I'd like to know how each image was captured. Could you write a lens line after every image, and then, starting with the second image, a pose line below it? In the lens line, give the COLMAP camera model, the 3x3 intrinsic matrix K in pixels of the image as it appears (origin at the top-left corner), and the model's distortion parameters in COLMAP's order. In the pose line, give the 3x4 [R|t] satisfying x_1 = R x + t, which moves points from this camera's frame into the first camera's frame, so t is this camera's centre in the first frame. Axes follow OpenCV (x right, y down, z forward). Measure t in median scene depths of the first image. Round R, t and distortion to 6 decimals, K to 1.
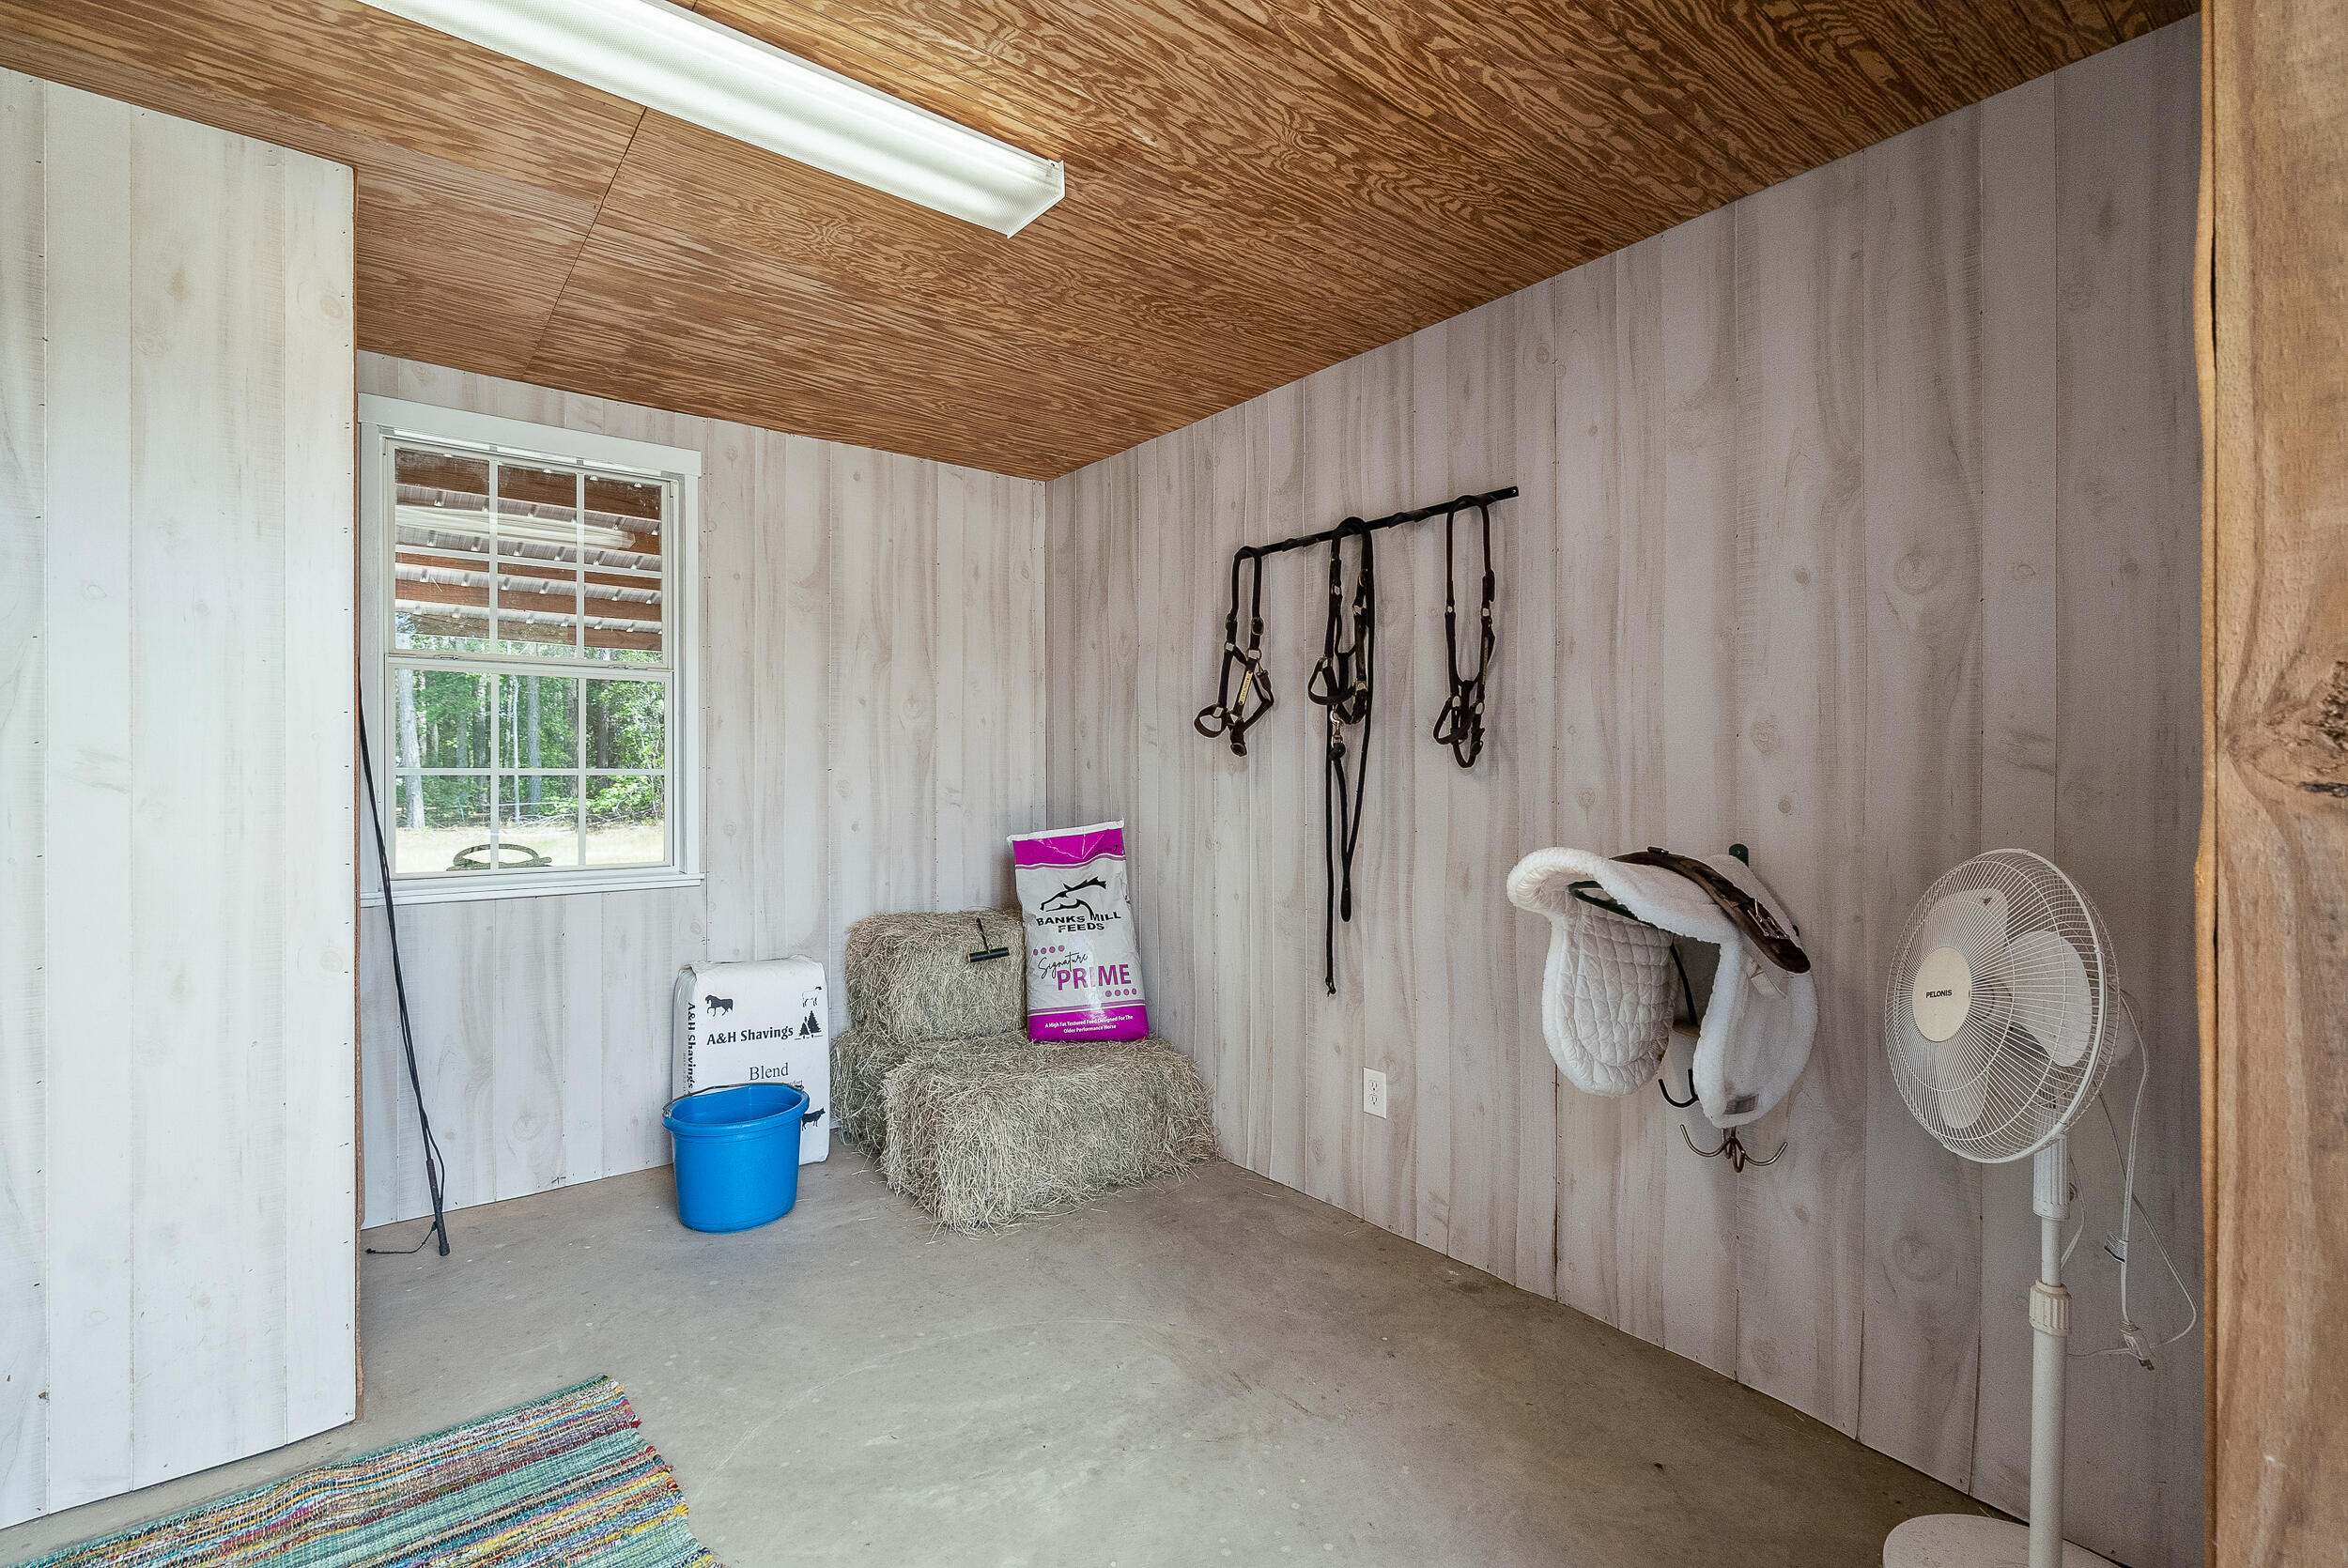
lens RADIAL K [[1069.6, 0, 1167.3], [0, 1069.6, 779.7], [0, 0, 1]] dist [-0.029372, 0.007902]
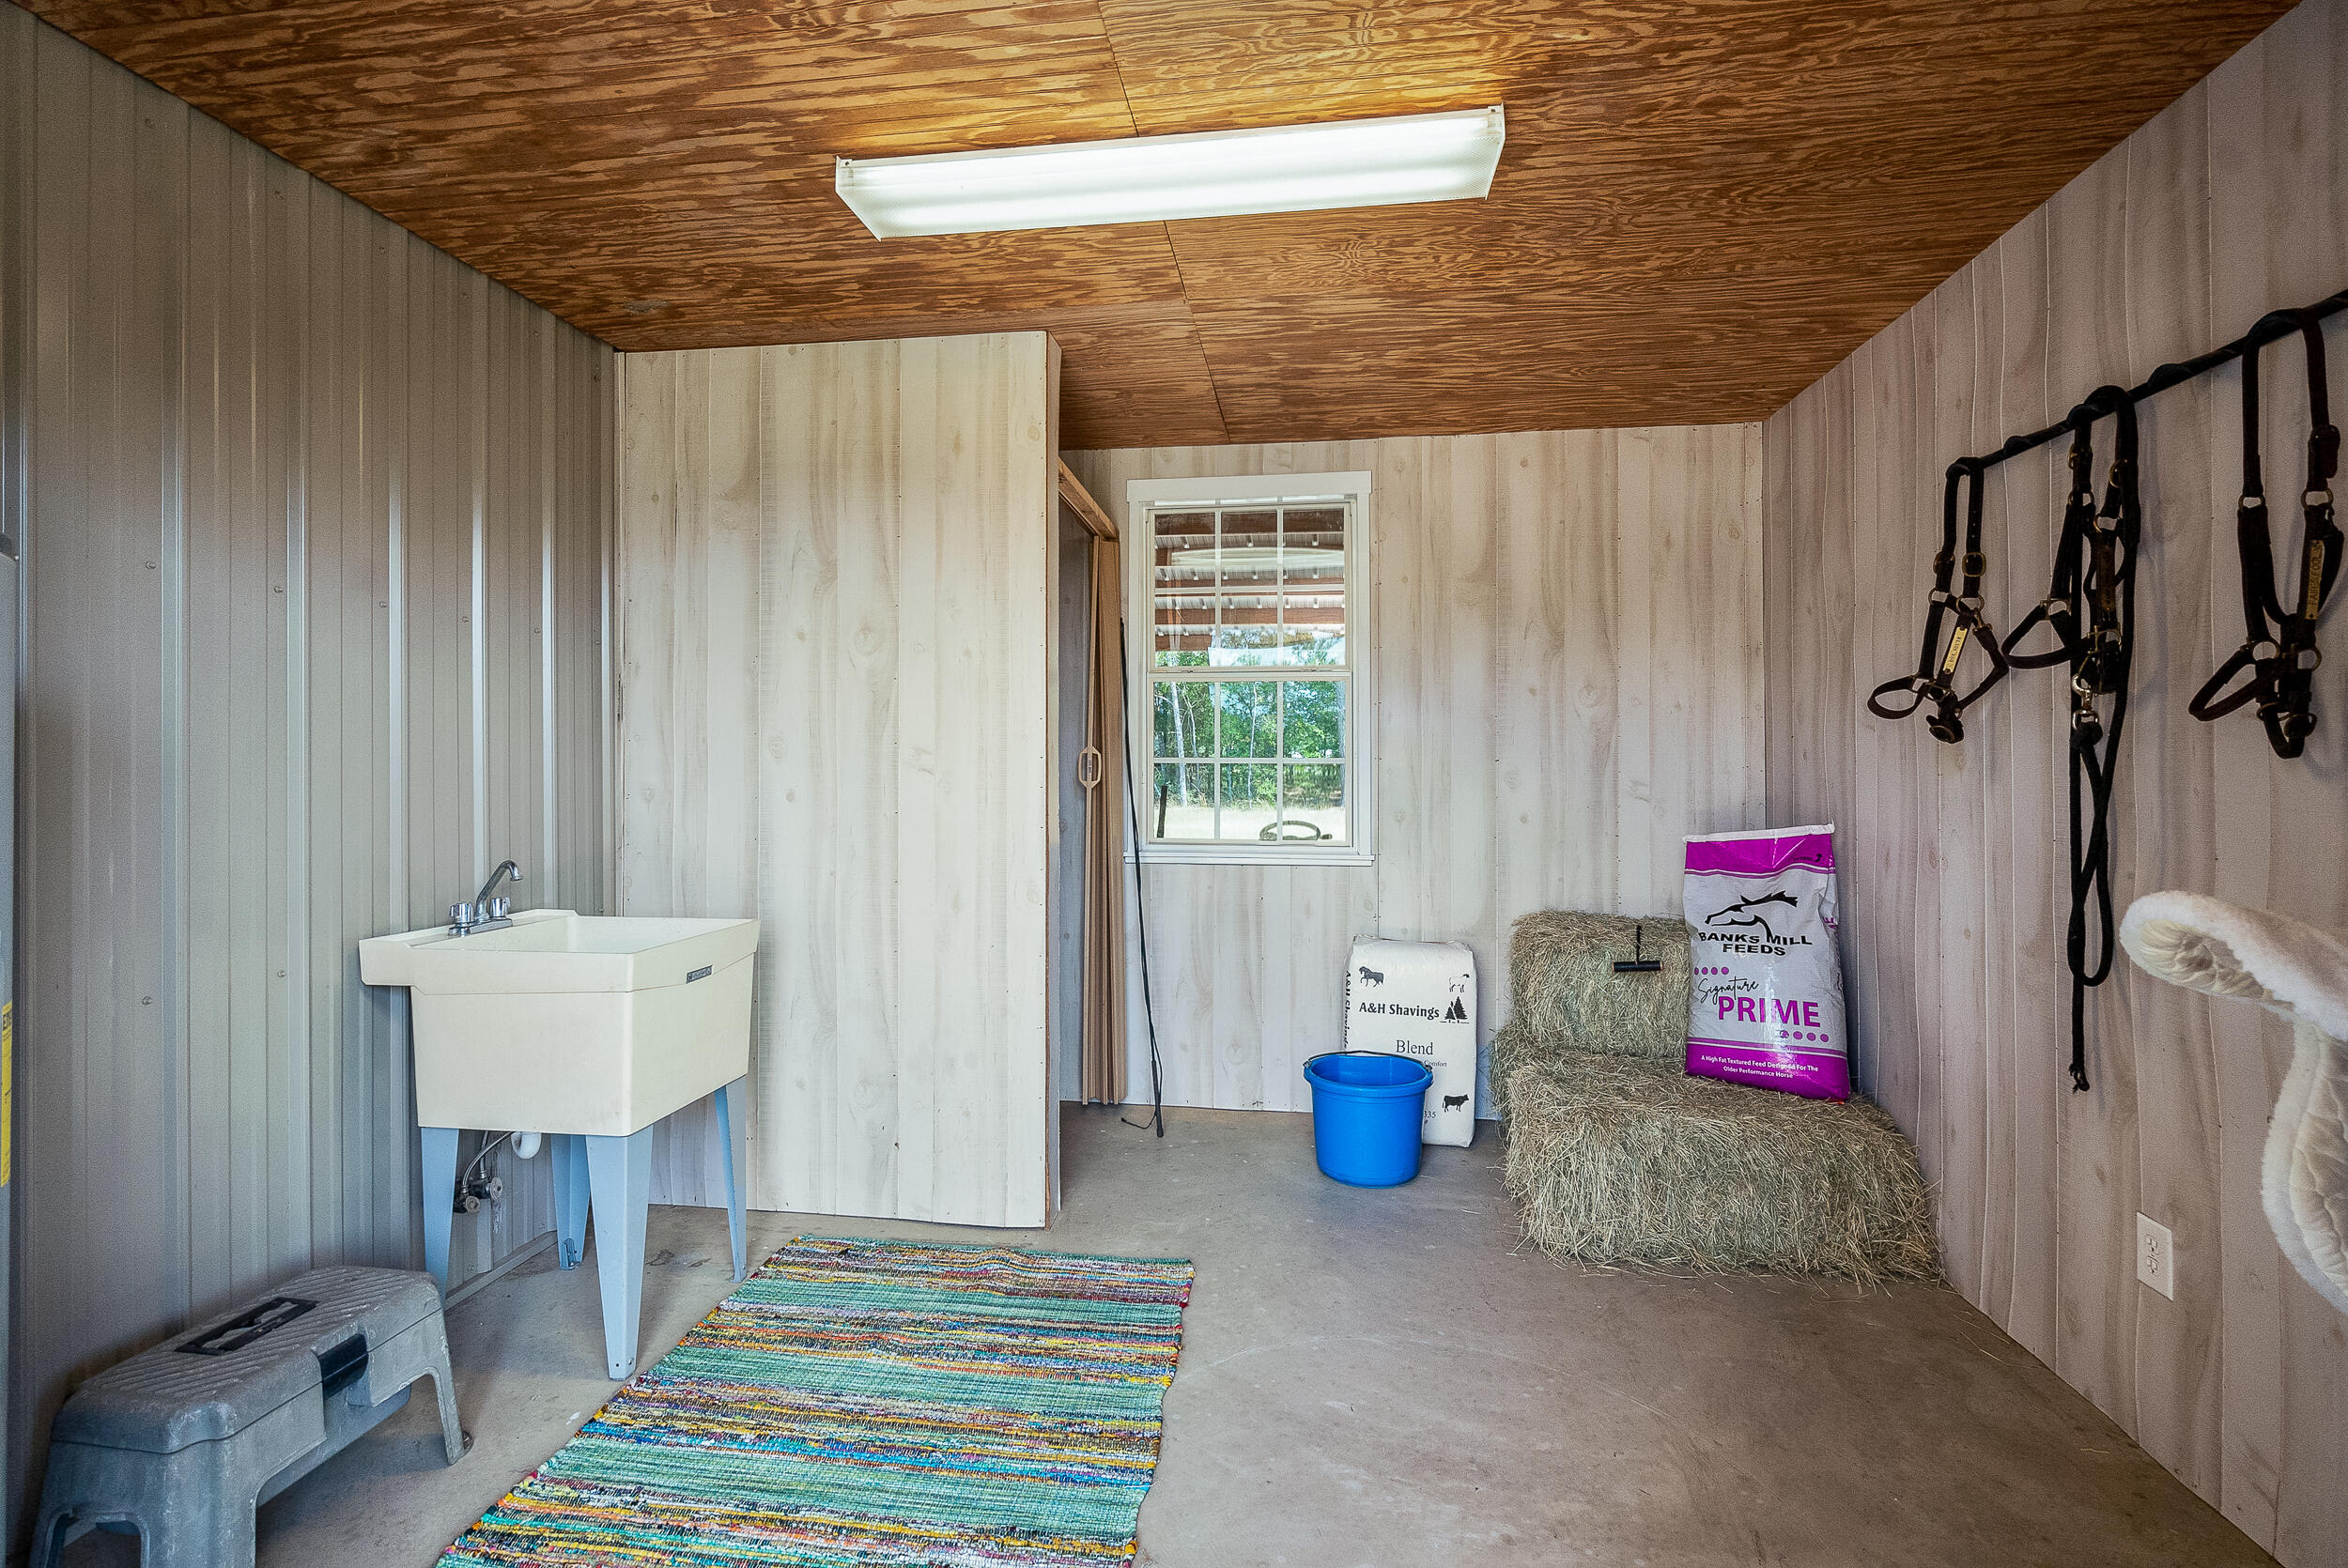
lens RADIAL K [[1077.9, 0, 1174.2], [0, 1077.9, 761.7], [0, 0, 1]] dist [-0.030033, 0.007057]
pose [[0.666818, 0.001575, -0.745219, 0.272745], [-0.007493, 0.999961, -0.004591, -0.001728], [0.745183, 0.008646, 0.666804, 0.117842]]
